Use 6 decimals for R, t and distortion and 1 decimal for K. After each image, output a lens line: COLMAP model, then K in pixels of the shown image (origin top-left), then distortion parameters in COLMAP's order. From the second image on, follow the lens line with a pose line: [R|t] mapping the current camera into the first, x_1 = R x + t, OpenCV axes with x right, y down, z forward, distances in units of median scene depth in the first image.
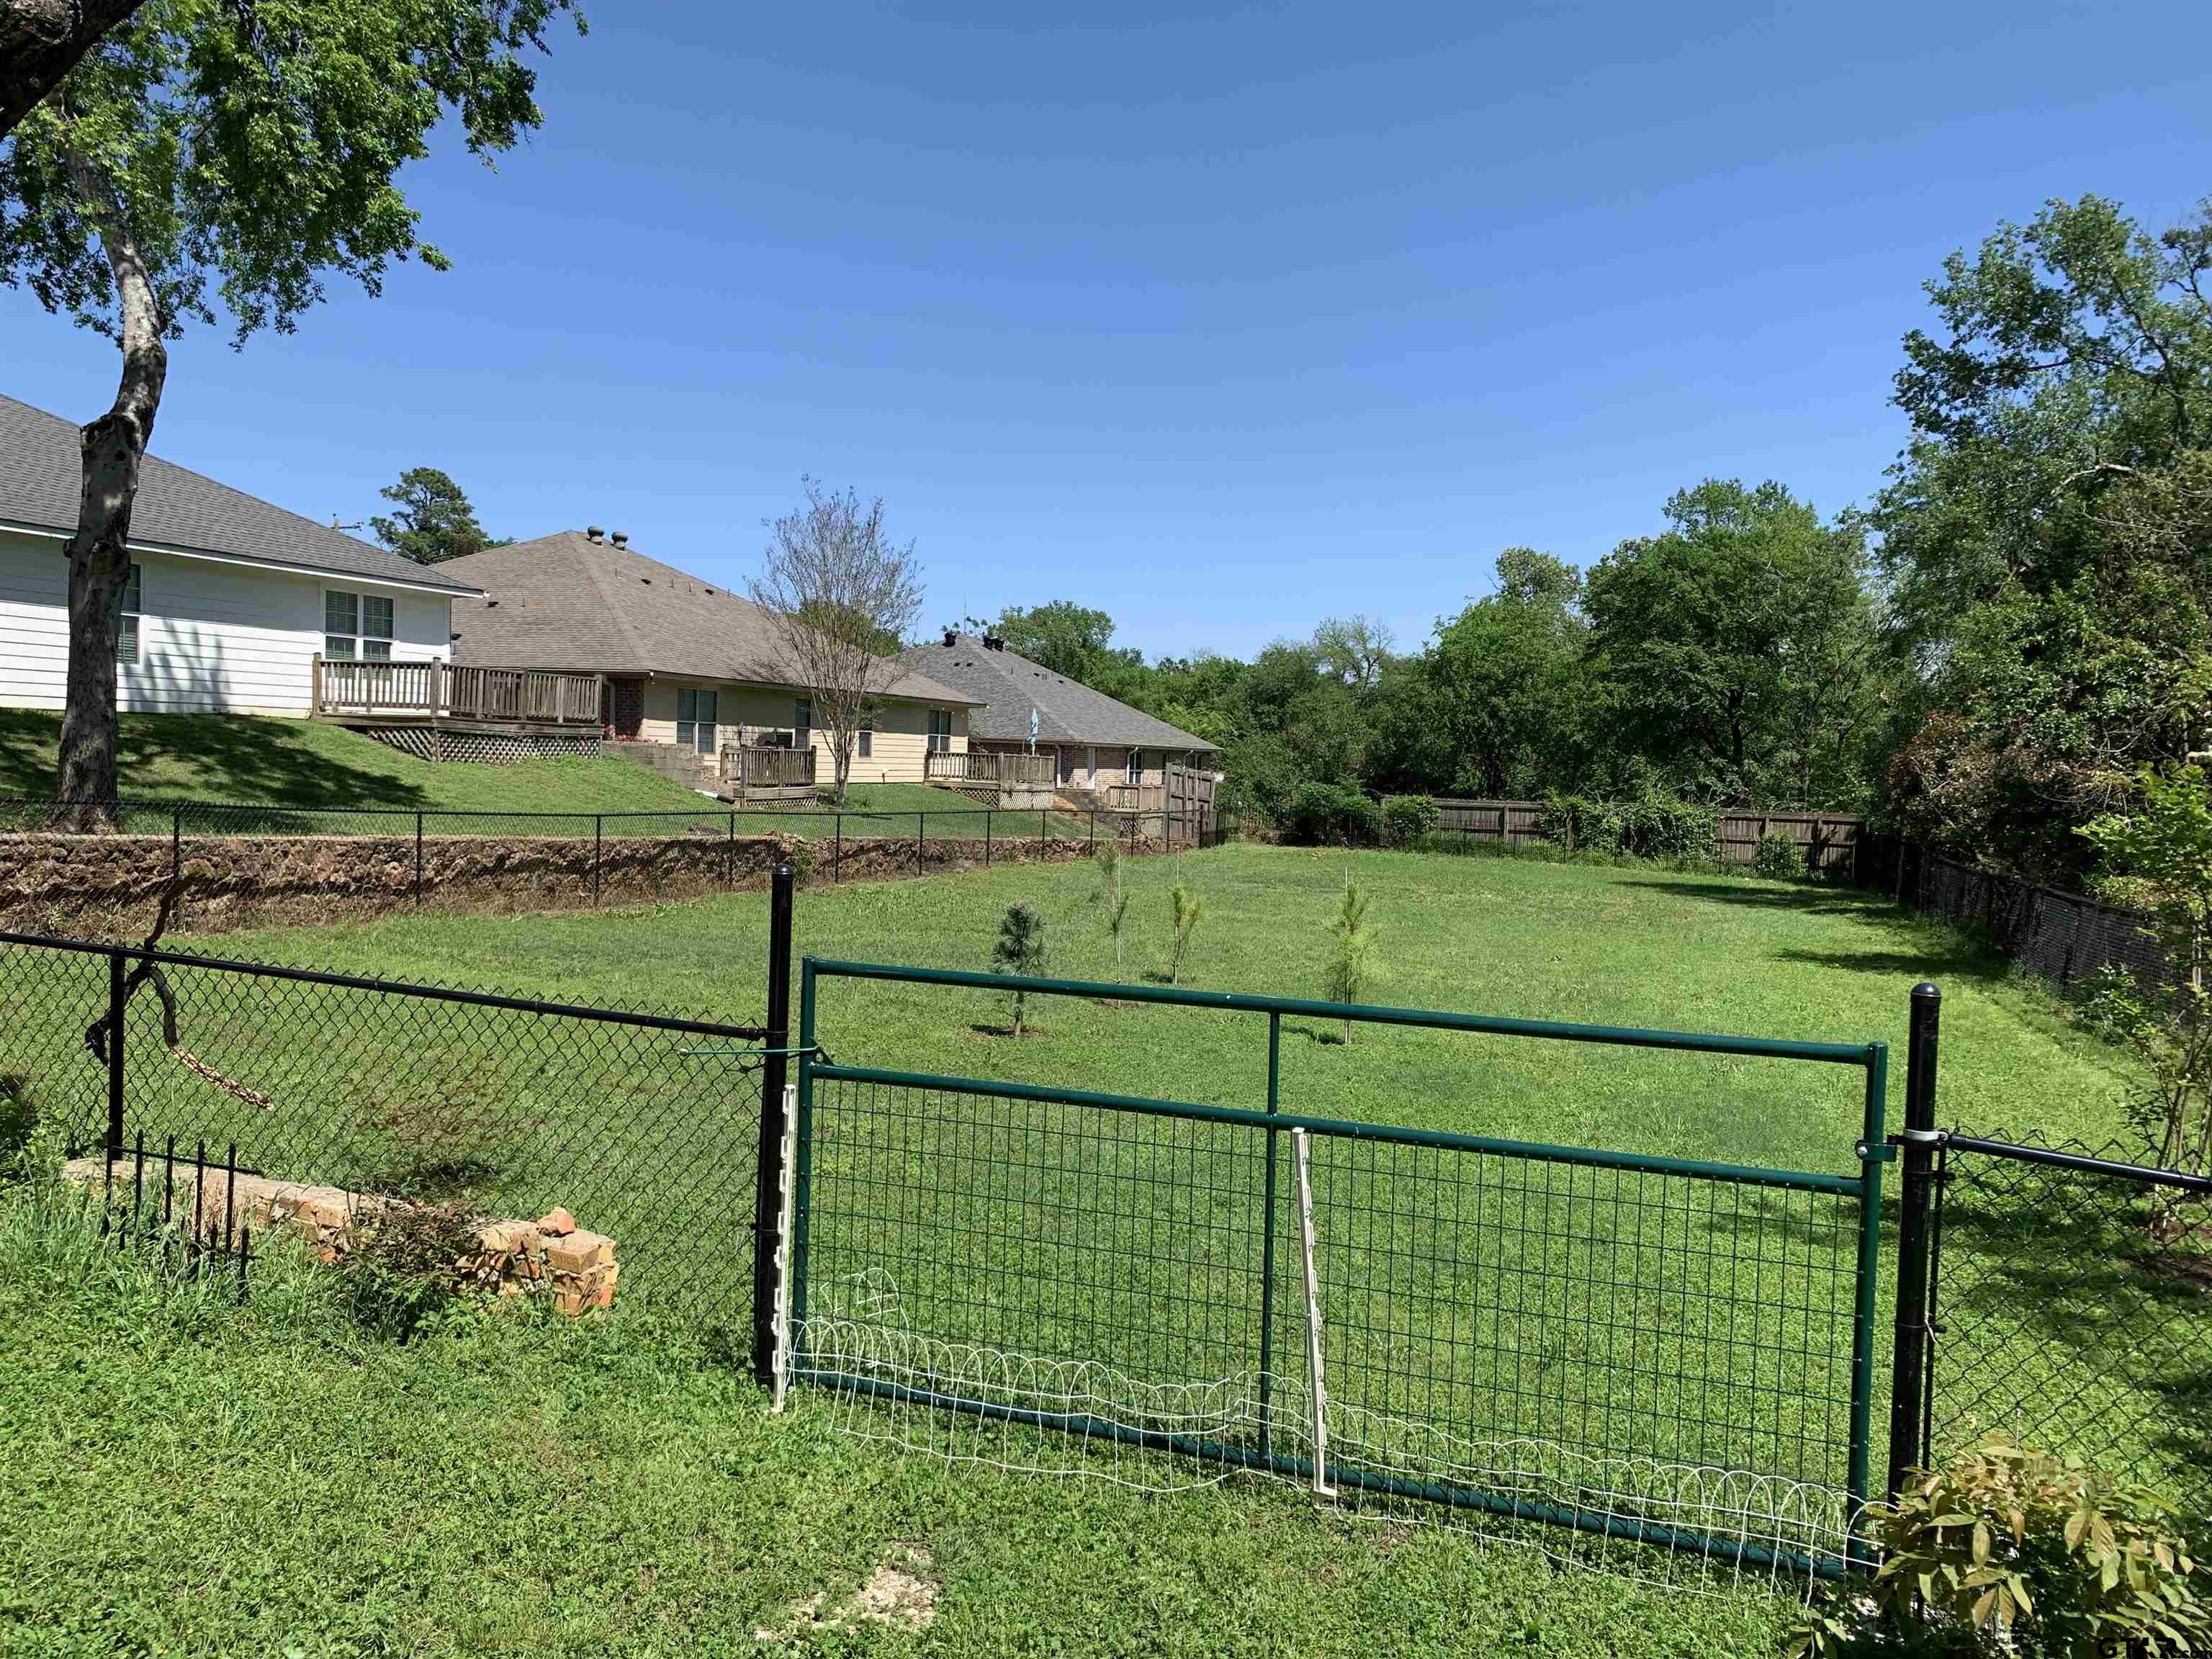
lens RADIAL K [[1658.7, 0, 1120.1], [0, 1658.7, 823.3], [0, 0, 1]] dist [0.086204, -0.124911]
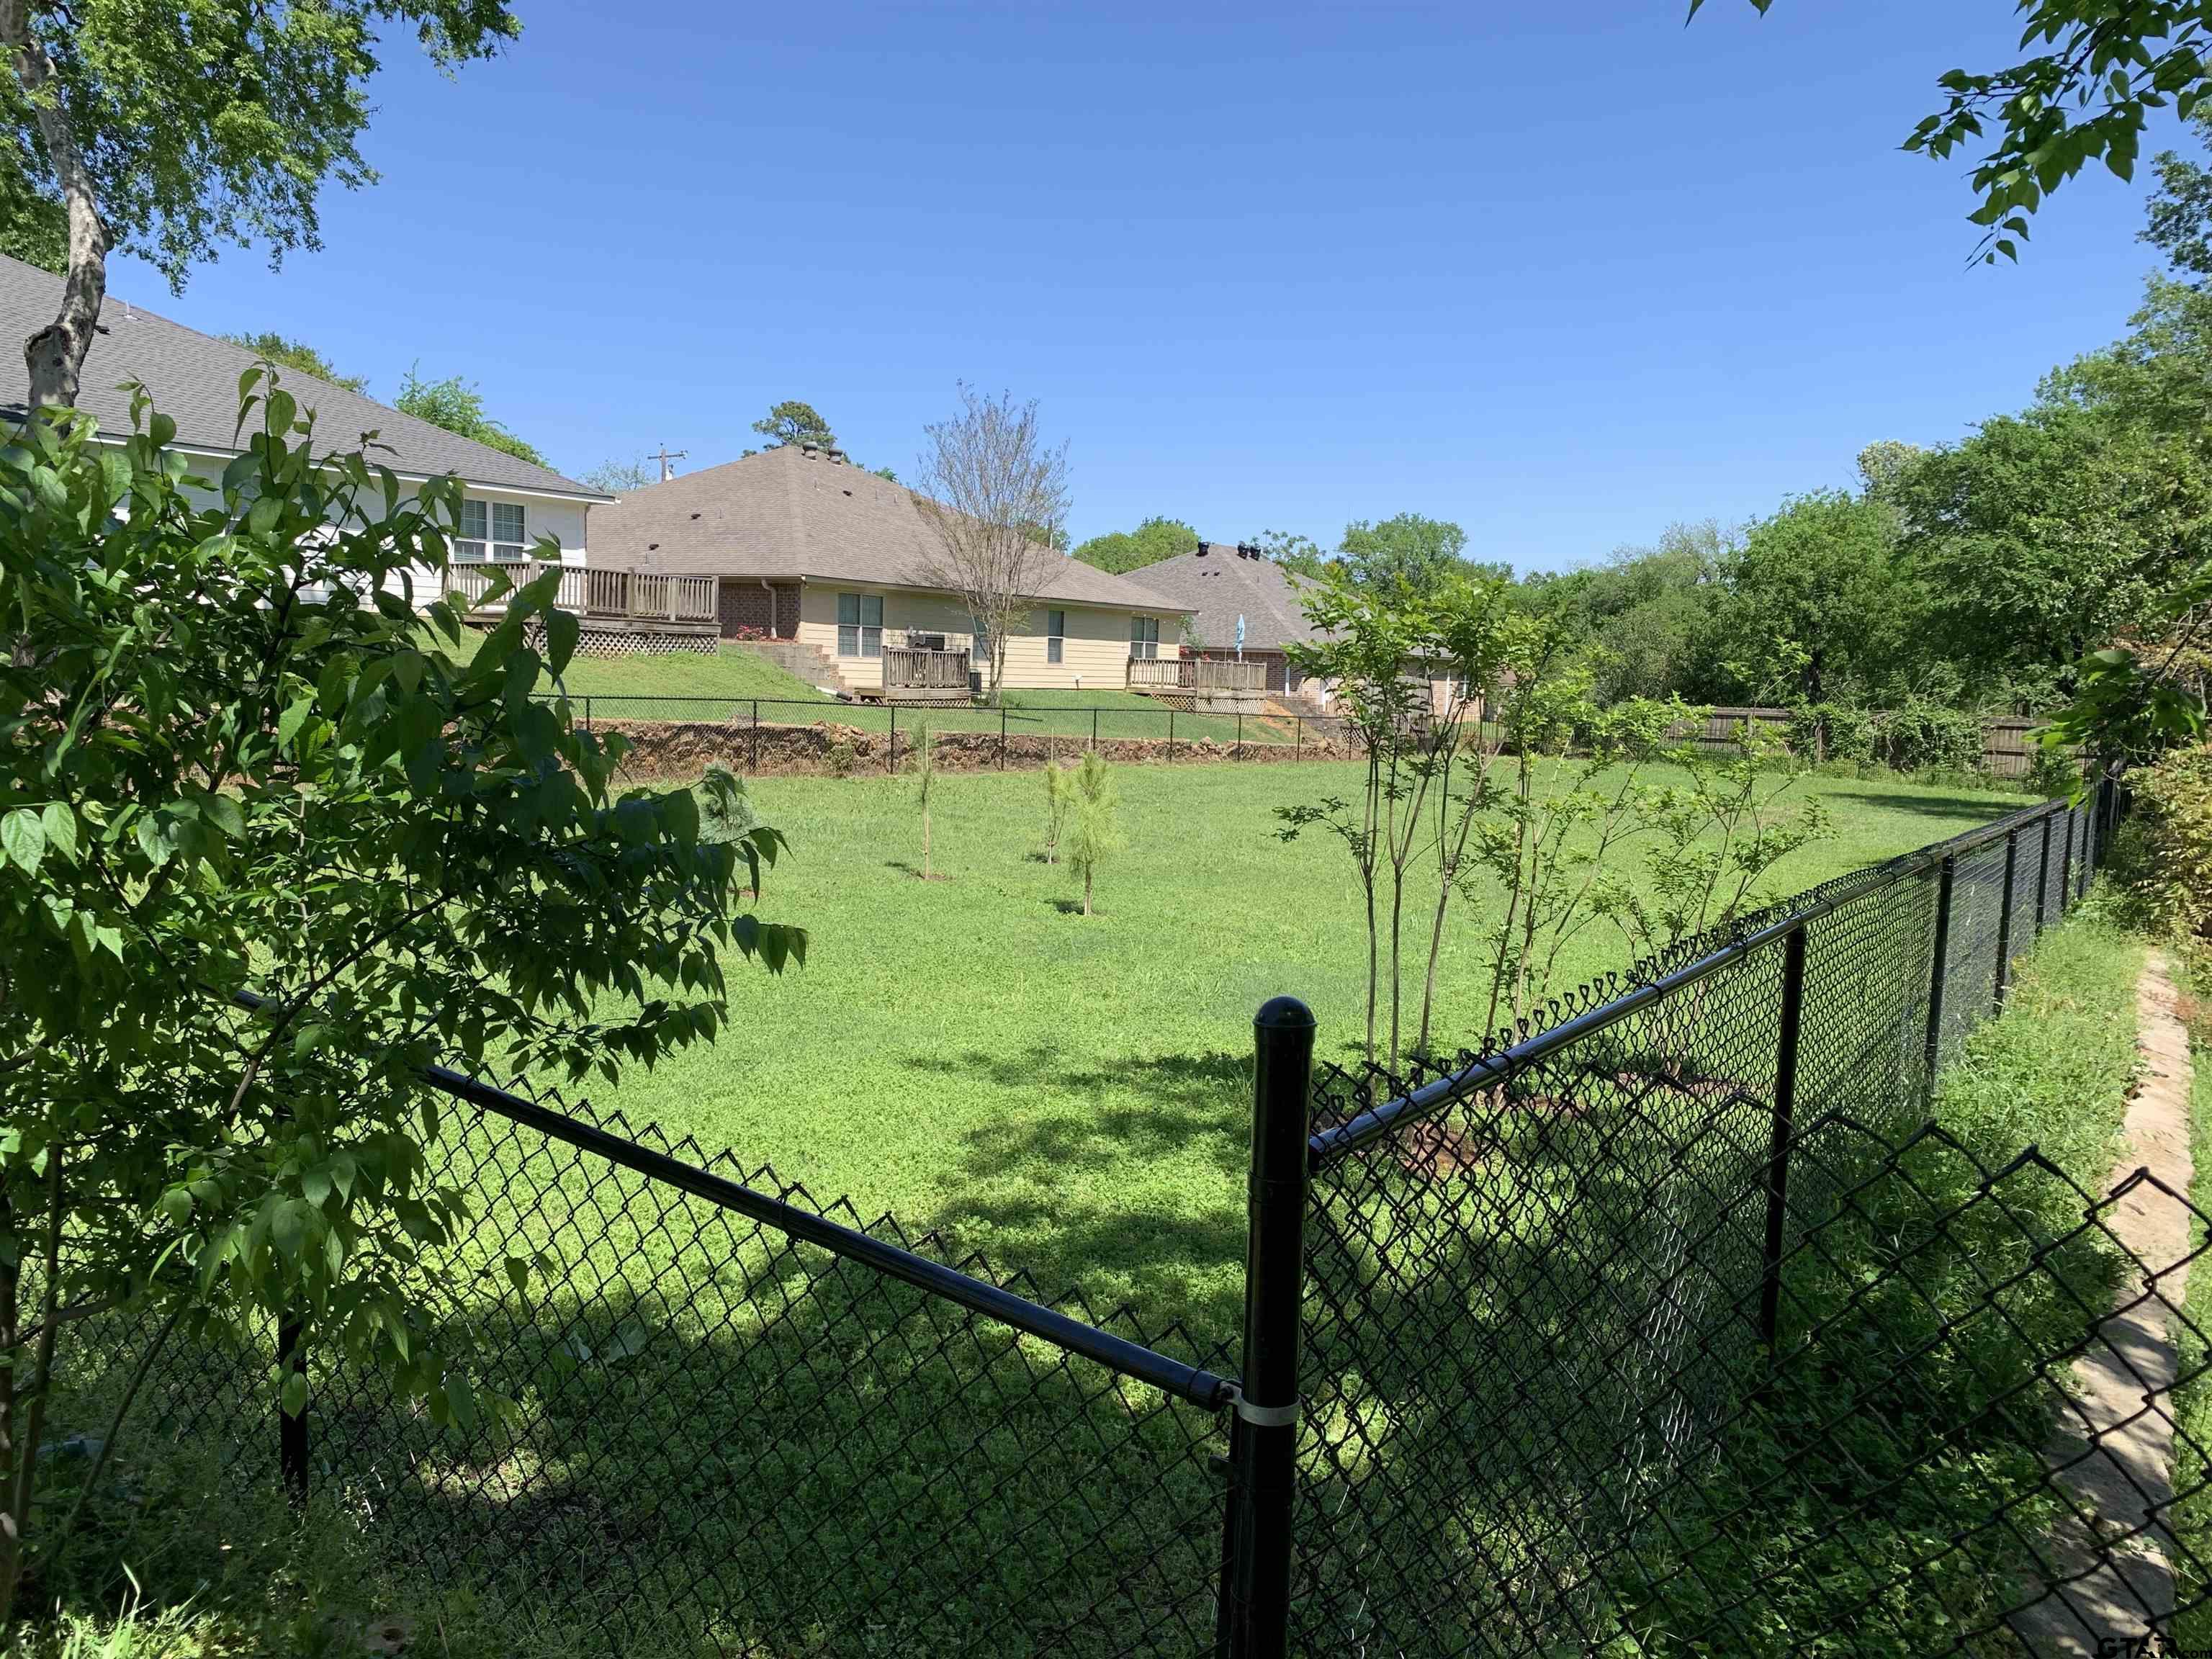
lens RADIAL K [[1661.7, 0, 1178.5], [0, 1661.7, 861.7], [0, 0, 1]] dist [0.065202, -0.066574]
pose [[0.974303, 0.021951, -0.224170, 0.172579], [-0.007047, 0.997723, 0.067073, 0.014772], [0.225131, -0.063770, 0.972239, 0.021735]]
